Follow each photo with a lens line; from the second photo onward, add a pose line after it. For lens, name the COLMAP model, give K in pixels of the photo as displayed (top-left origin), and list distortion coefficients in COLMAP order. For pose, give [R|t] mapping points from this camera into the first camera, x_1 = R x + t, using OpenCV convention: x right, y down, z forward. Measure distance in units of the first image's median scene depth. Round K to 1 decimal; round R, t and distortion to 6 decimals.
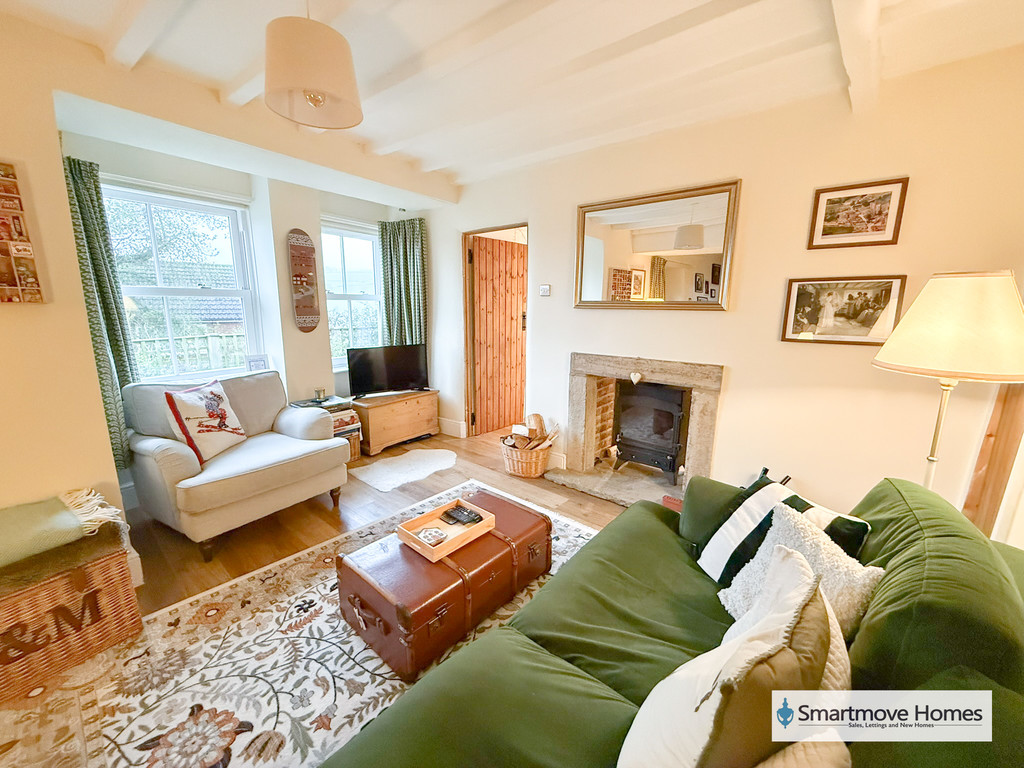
lens RADIAL K [[408.5, 0, 512.0], [0, 408.5, 384.0], [0, 0, 1]] dist [-0.001435, -0.000003]
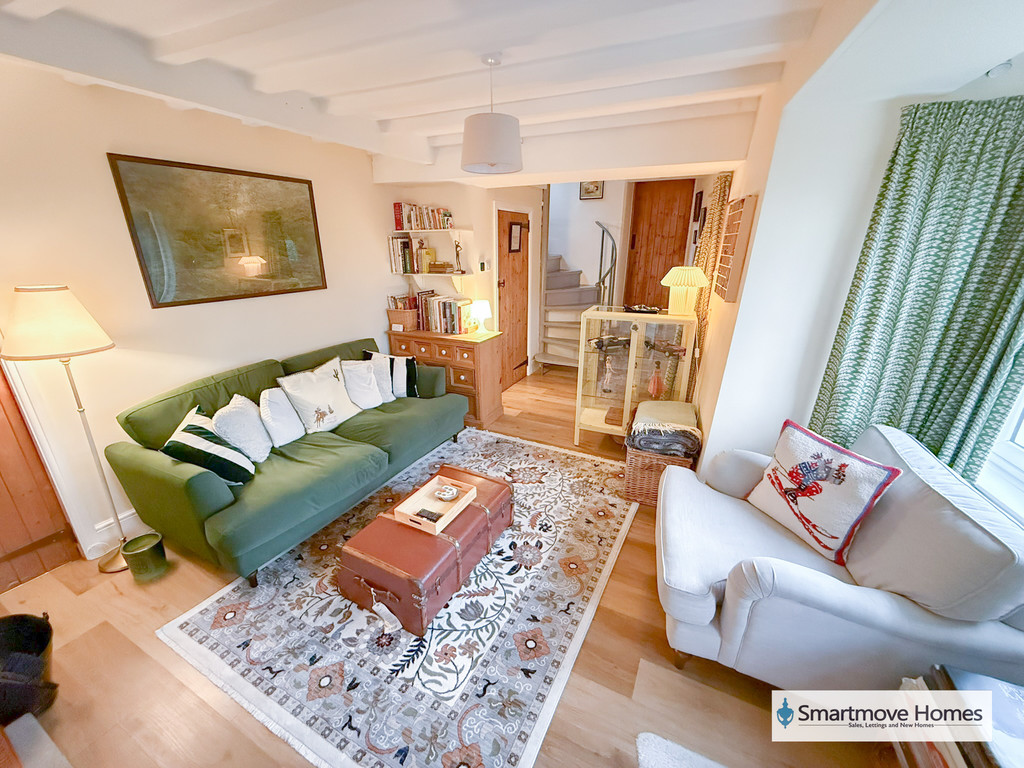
lens RADIAL K [[408.5, 0, 512.0], [0, 408.5, 384.0], [0, 0, 1]] dist [-0.001435, -0.000003]
pose [[-0.970268, 0.064619, -0.233247, -0.077870], [-0.060867, 0.867584, 0.493552, -0.342224], [0.234254, 0.493075, -0.837856, 1.229854]]
